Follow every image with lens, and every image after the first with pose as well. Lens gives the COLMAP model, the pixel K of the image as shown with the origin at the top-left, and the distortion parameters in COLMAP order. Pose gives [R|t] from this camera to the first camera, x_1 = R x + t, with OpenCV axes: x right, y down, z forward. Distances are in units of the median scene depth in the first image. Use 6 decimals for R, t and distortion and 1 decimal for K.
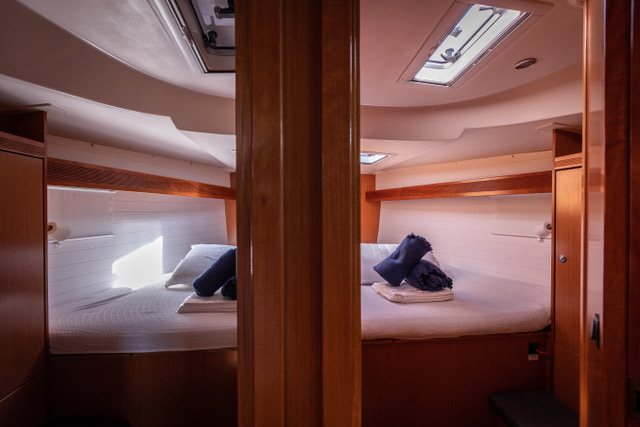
lens RADIAL K [[281.6, 0, 321.9], [0, 281.6, 213.1], [0, 0, 1]] dist [0.000632, -0.000842]
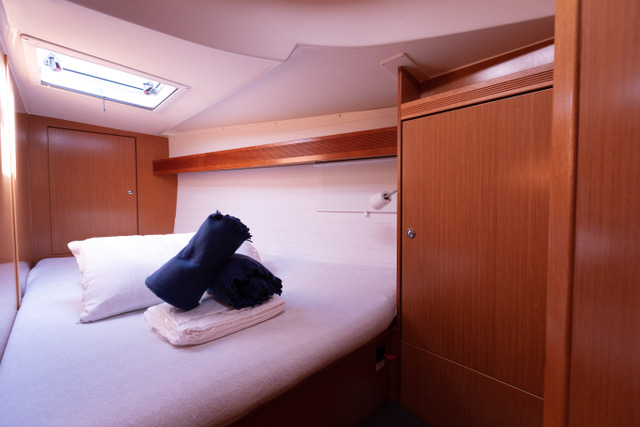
lens RADIAL K [[281.6, 0, 318.9], [0, 281.6, 209.5], [0, 0, 1]] dist [0.000632, -0.000842]
pose [[0.807445, -0.031380, 0.589108, 0.158184], [0.013164, 0.999294, 0.035187, 0.053660], [-0.589796, -0.020656, 0.807288, 0.438285]]
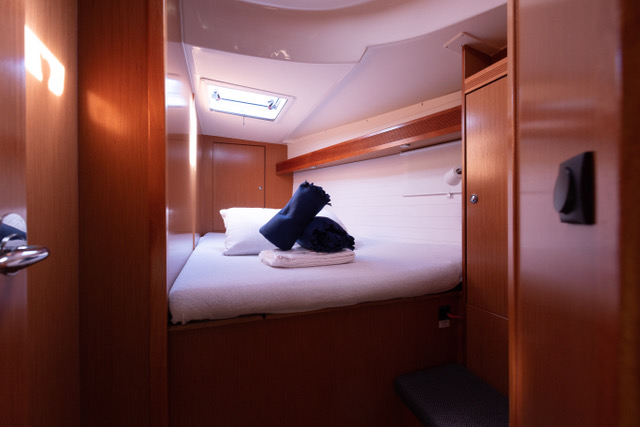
lens RADIAL K [[281.6, 0, 317.5], [0, 281.6, 209.8], [0, 0, 1]] dist [0.000632, -0.000842]
pose [[0.976065, -0.004030, 0.217440, 0.193710], [0.005861, 0.999953, -0.007779, 0.166102], [-0.217399, 0.008867, 0.976043, 0.250929]]
